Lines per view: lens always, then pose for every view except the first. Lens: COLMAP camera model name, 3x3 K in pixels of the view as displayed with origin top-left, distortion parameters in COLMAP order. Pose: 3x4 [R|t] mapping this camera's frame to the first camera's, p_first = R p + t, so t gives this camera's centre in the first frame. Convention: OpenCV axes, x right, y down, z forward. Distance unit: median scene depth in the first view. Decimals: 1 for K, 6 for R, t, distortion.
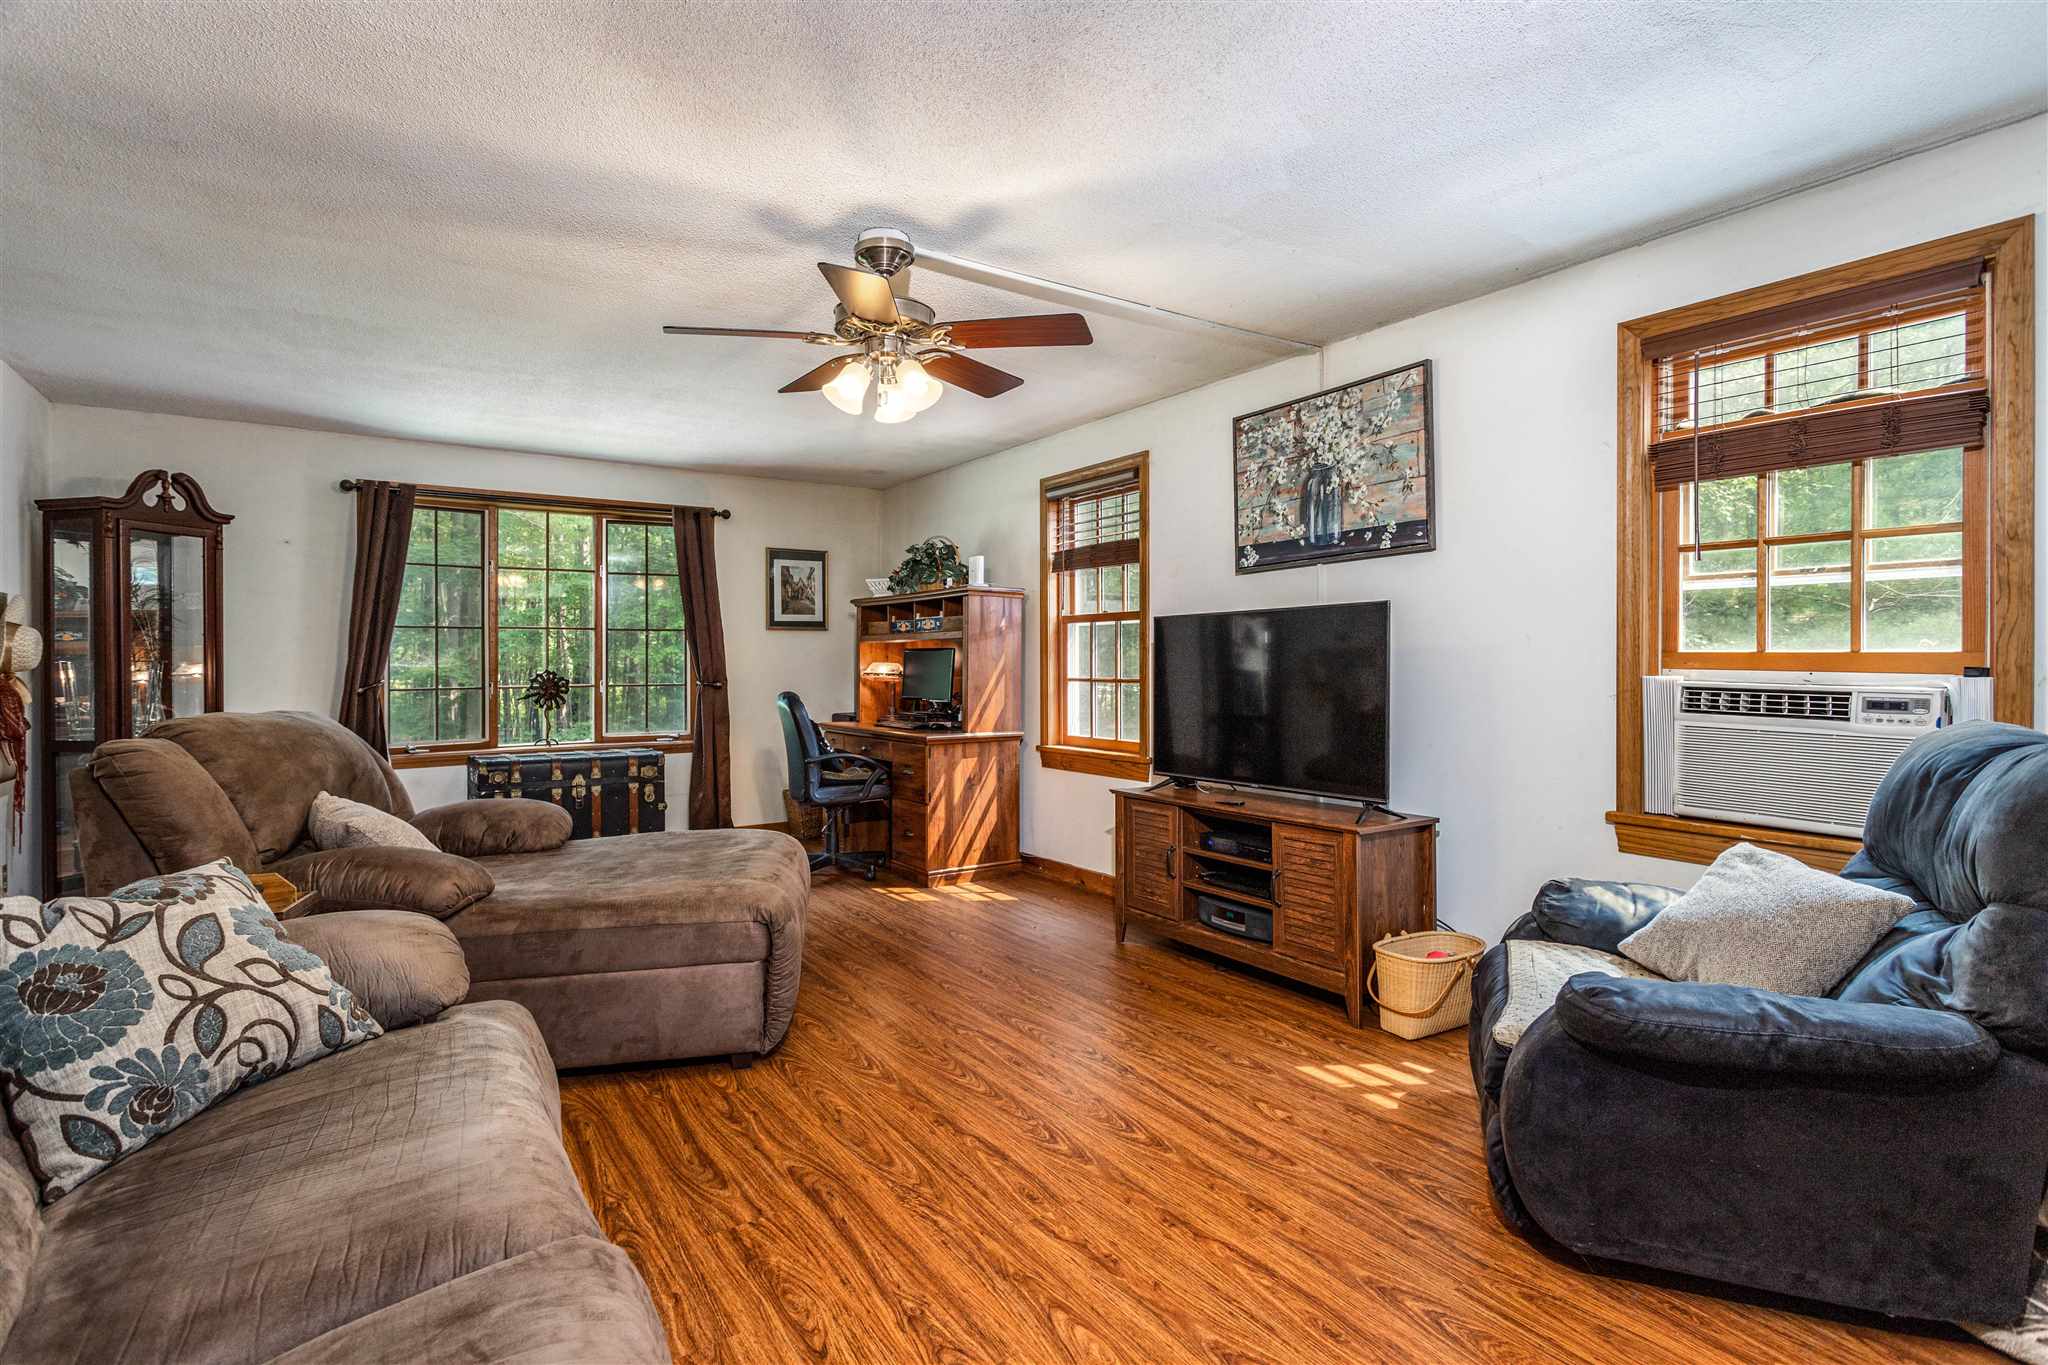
lens RADIAL K [[962.6, 0, 977.2], [0, 962.6, 660.7], [0, 0, 1]] dist [-0.002049, 0.003260]
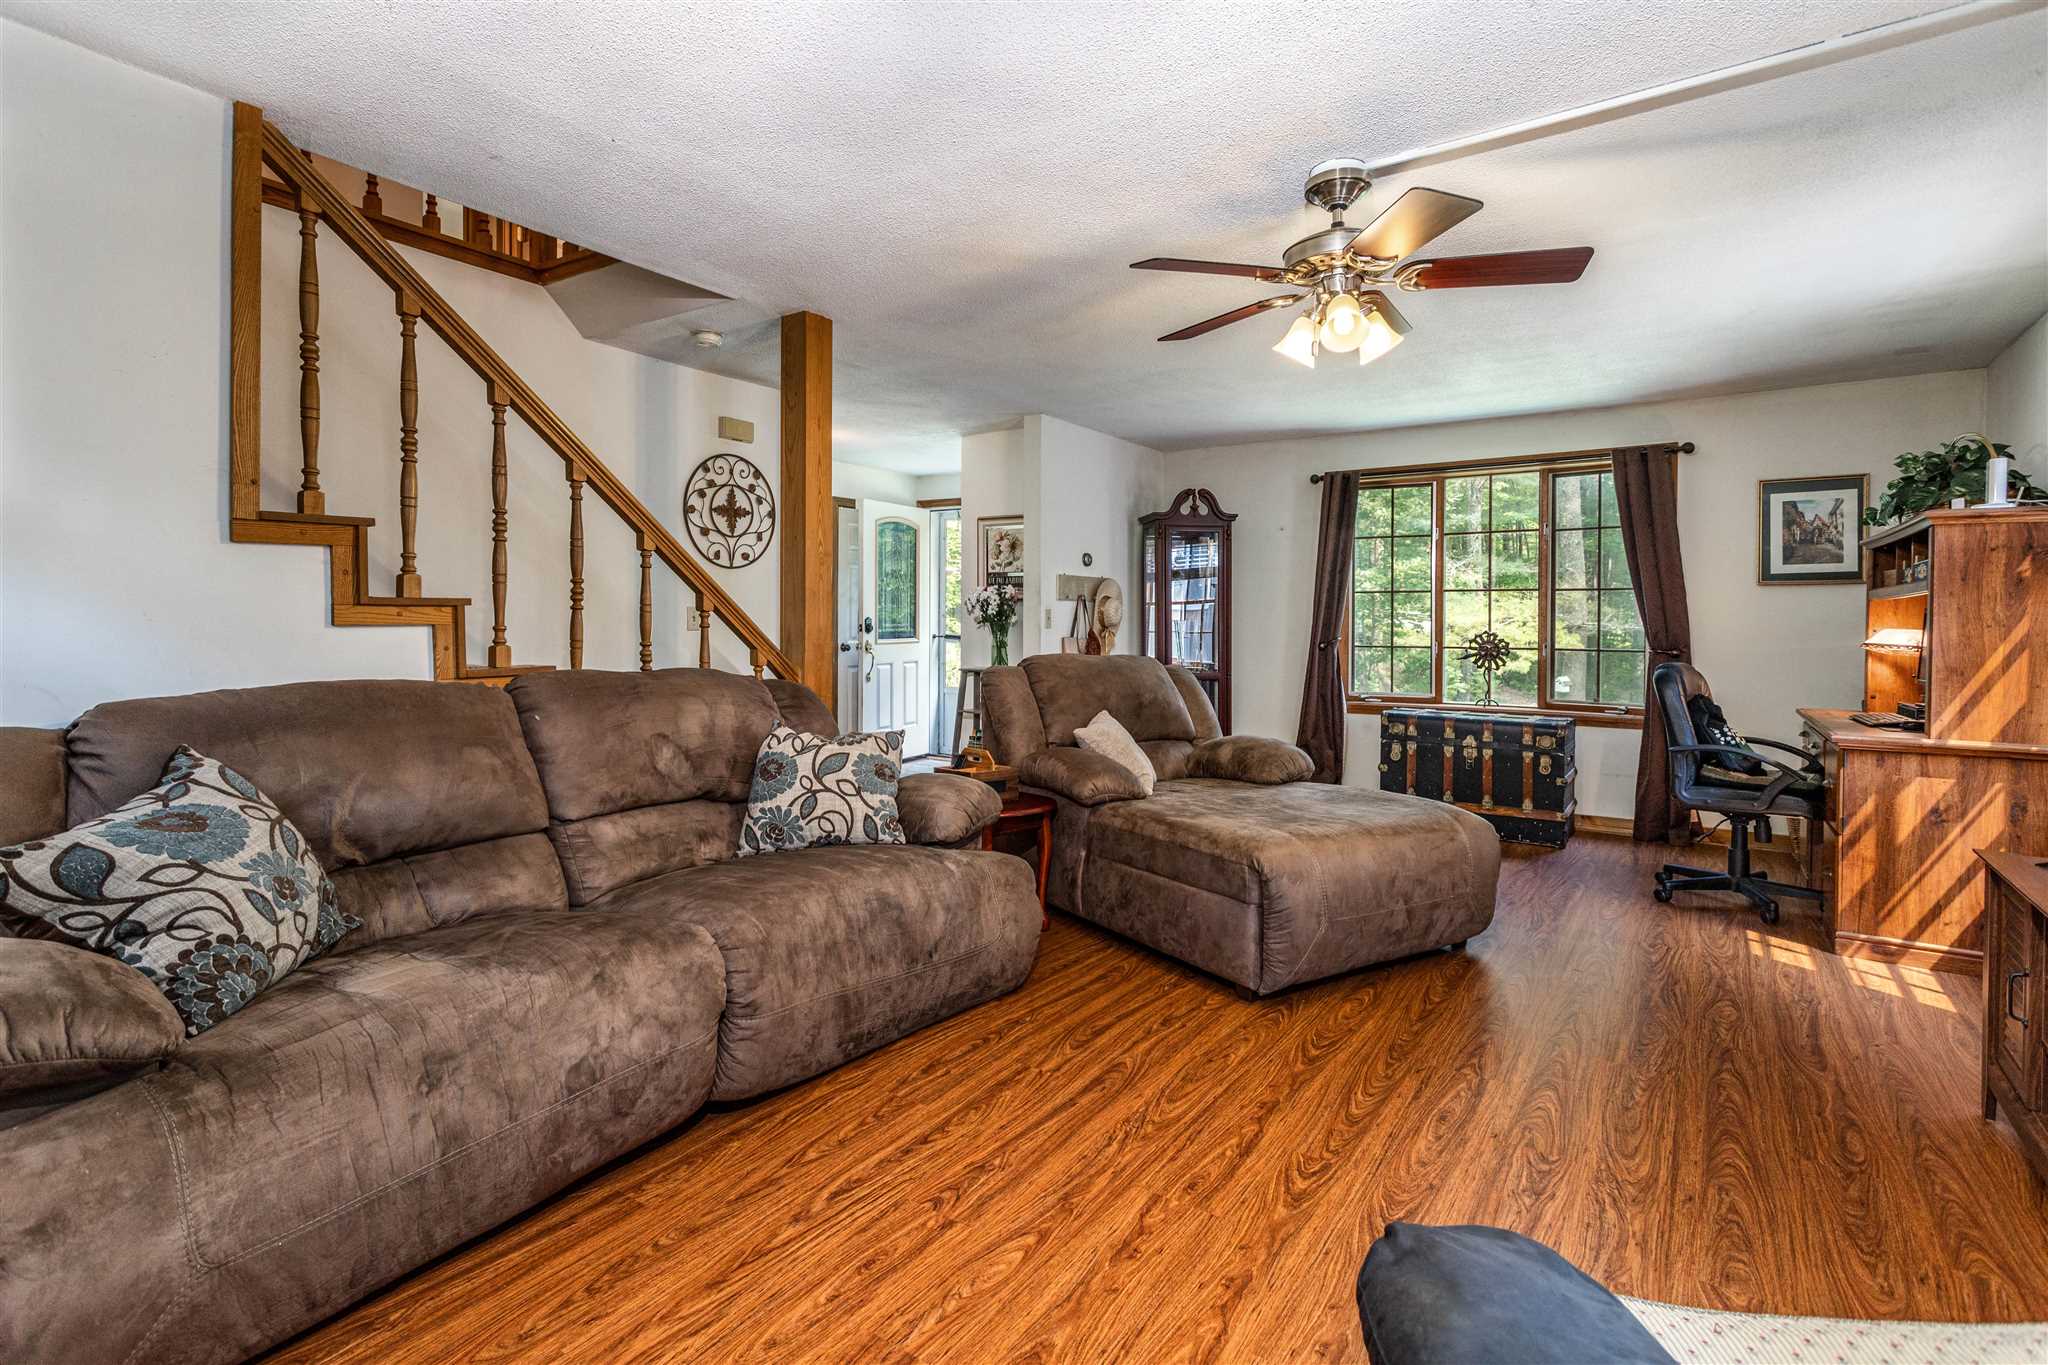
lens RADIAL K [[962.6, 0, 1038.8], [0, 962.6, 633.0], [0, 0, 1]] dist [-0.002049, 0.003260]
pose [[0.391498, 0.017376, -0.920015, 0.660269], [-0.007452, 0.999849, 0.015713, -0.003053], [0.920149, 0.000705, 0.391568, 0.370783]]
